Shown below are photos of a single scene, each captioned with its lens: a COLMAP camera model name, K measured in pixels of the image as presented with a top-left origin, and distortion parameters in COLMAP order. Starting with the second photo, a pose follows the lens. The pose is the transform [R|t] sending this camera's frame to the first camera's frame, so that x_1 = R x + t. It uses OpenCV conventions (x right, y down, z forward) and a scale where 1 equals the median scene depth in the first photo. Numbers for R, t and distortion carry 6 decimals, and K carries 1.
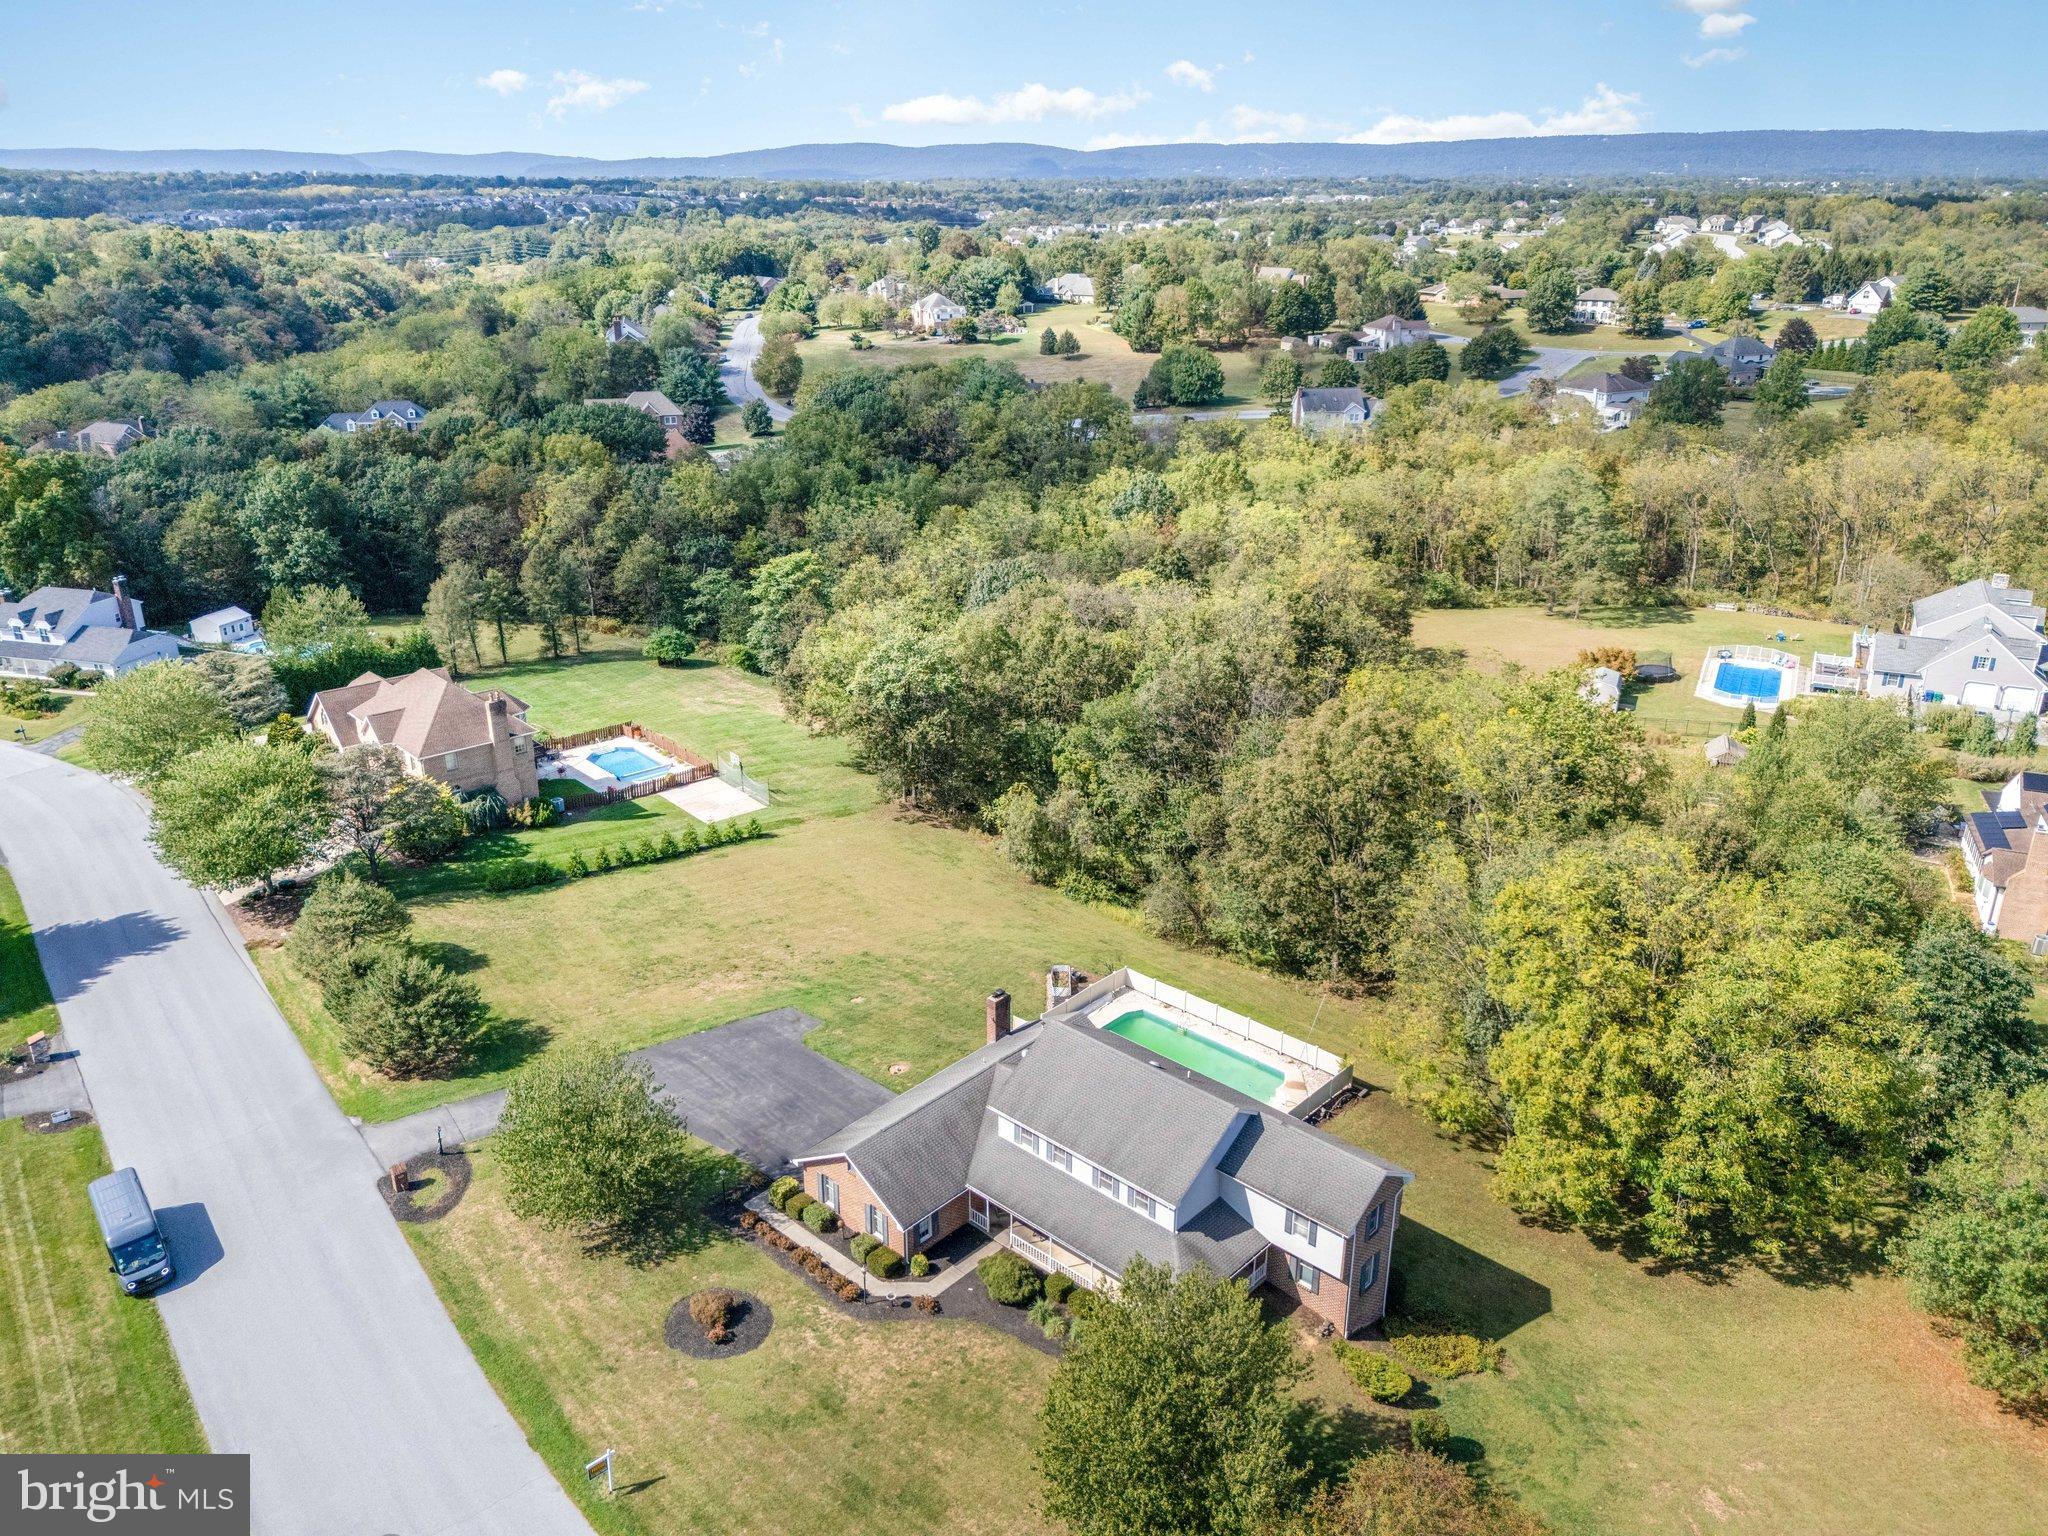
lens RADIAL K [[1526.5, 0, 1011.5], [0, 1526.5, 755.6], [0, 0, 1]] dist [0.075711, -0.089836]
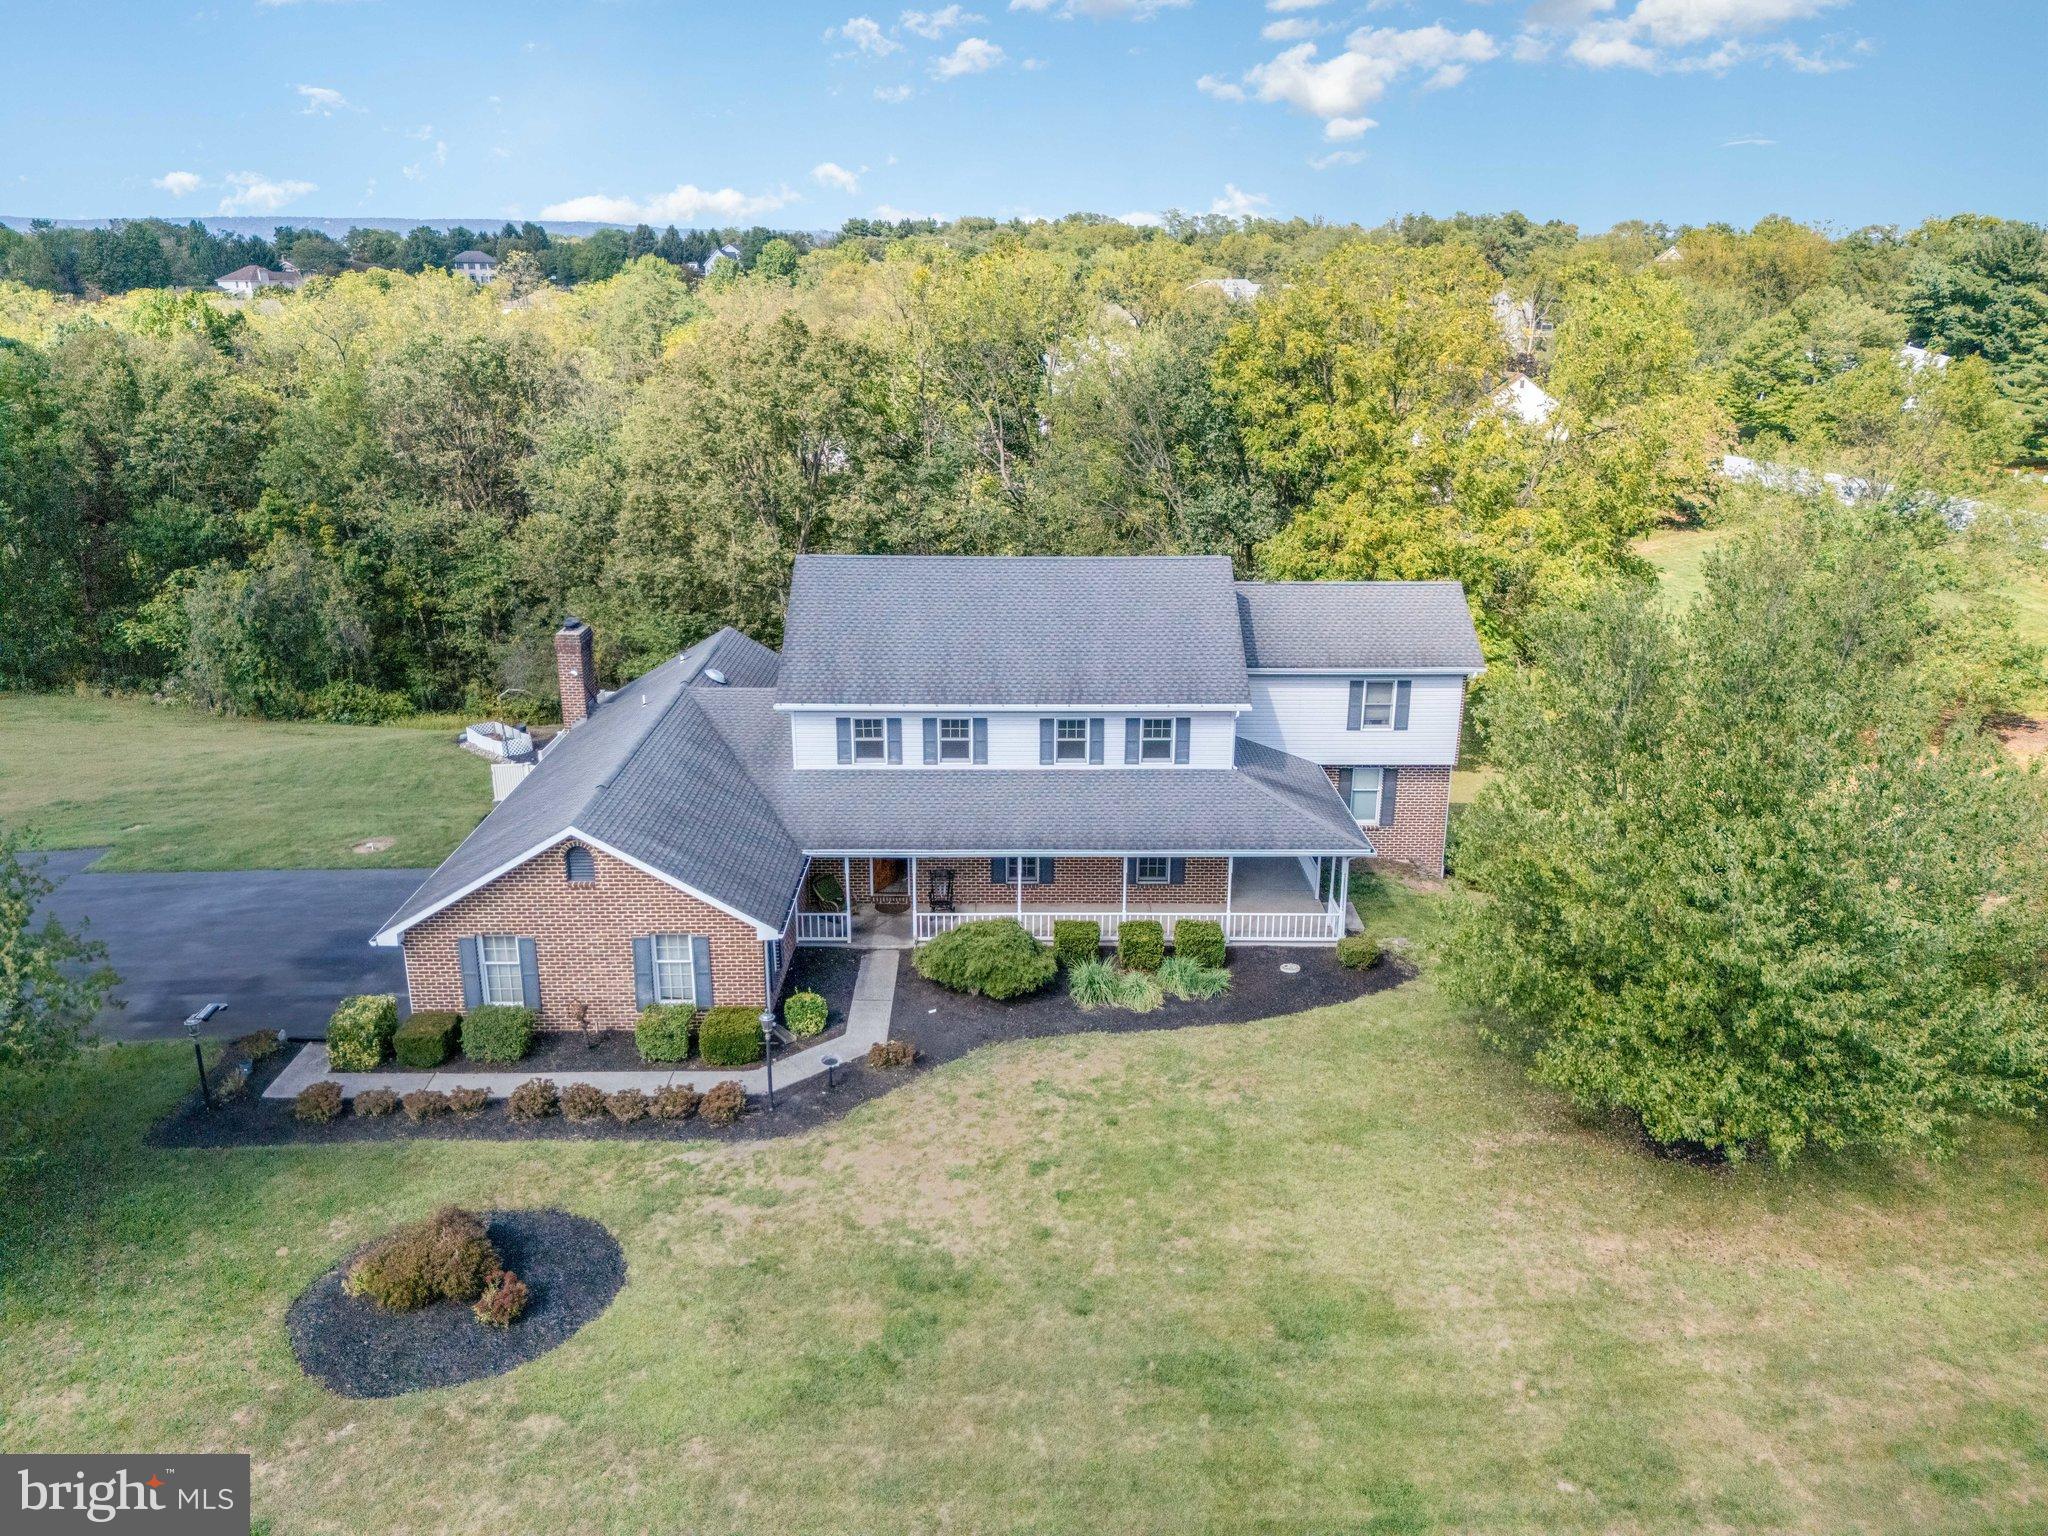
lens RADIAL K [[1490.9, 0, 1067.7], [0, 1490.9, 808.5], [0, 0, 1]] dist [0.024903, -0.007017]
pose [[0.716310, -0.233208, 0.657658, -0.283356], [0.240445, 0.967268, 0.081108, 0.261912], [-0.655047, 0.100032, 0.748937, 0.631395]]
